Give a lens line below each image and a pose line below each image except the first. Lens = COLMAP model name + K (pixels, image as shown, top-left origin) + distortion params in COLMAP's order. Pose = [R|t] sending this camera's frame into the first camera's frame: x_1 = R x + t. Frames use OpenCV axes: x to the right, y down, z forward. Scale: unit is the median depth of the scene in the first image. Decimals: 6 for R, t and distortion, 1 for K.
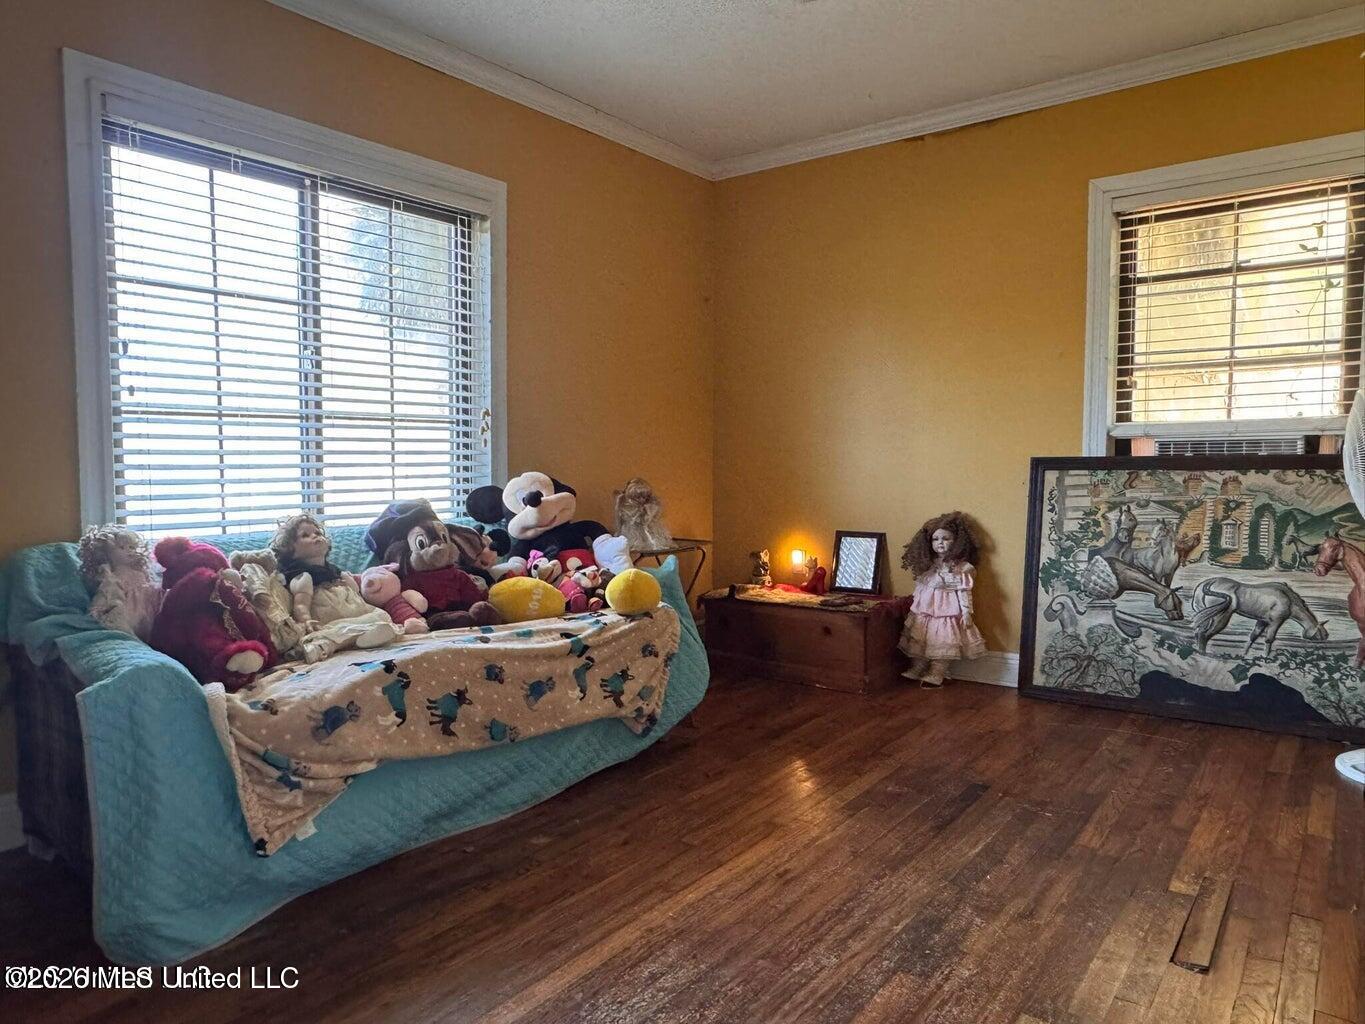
lens RADIAL K [[917.7, 0, 681.3], [0, 917.7, 516.1], [0, 0, 1]] dist [0.003514, 0.000847]
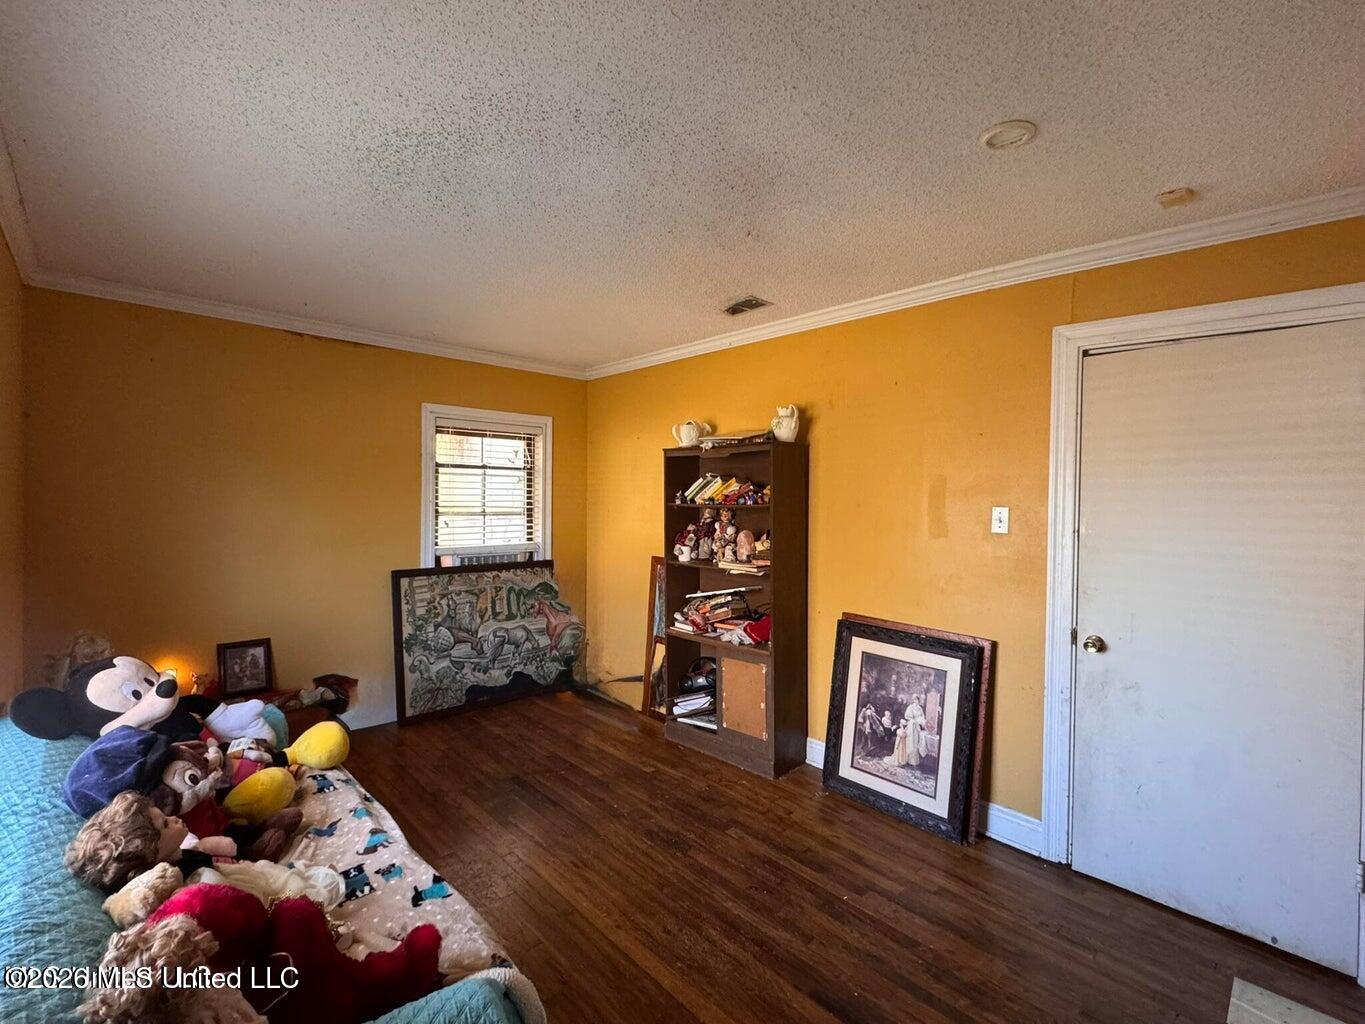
lens RADIAL K [[613.3, 0, 676.5], [0, 613.3, 508.1], [0, 0, 1]] dist [-0.003399, 0.000470]
pose [[0.175092, -0.000152, 0.984552, -0.609206], [0.046879, 0.998867, -0.008183, -0.152977], [-0.983435, 0.047587, 0.174900, 0.381436]]
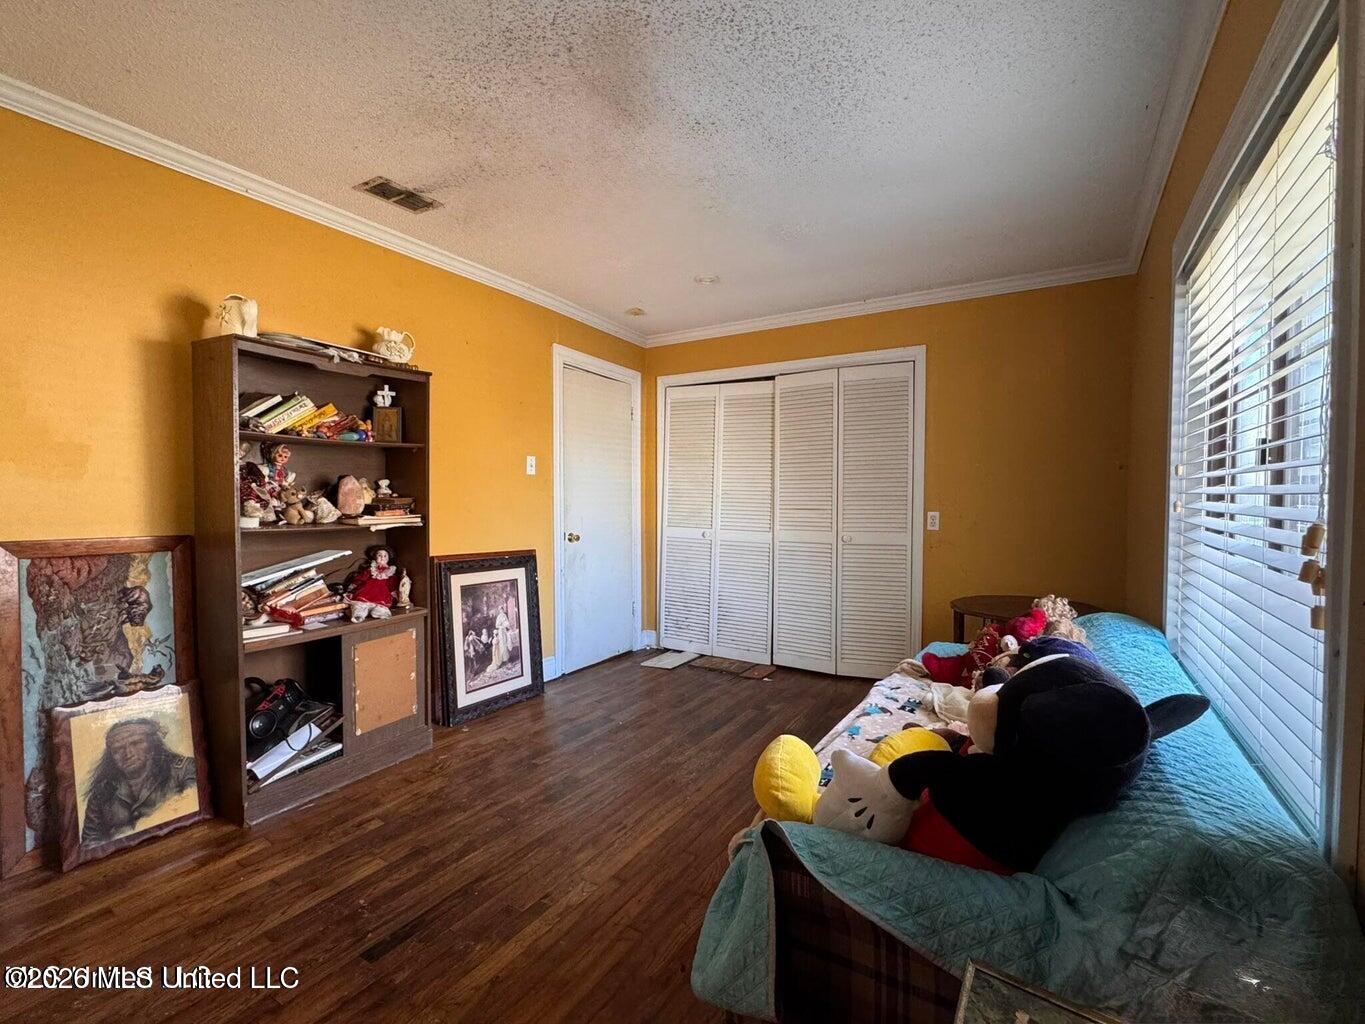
lens RADIAL K [[613.3, 0, 677.9], [0, 613.3, 511.2], [0, 0, 1]] dist [-0.003399, 0.000470]
pose [[-0.995938, 0.005487, -0.089876, 0.068401], [-0.003046, 0.995517, 0.094534, -0.148092], [0.089992, 0.094424, -0.991456, 1.260673]]
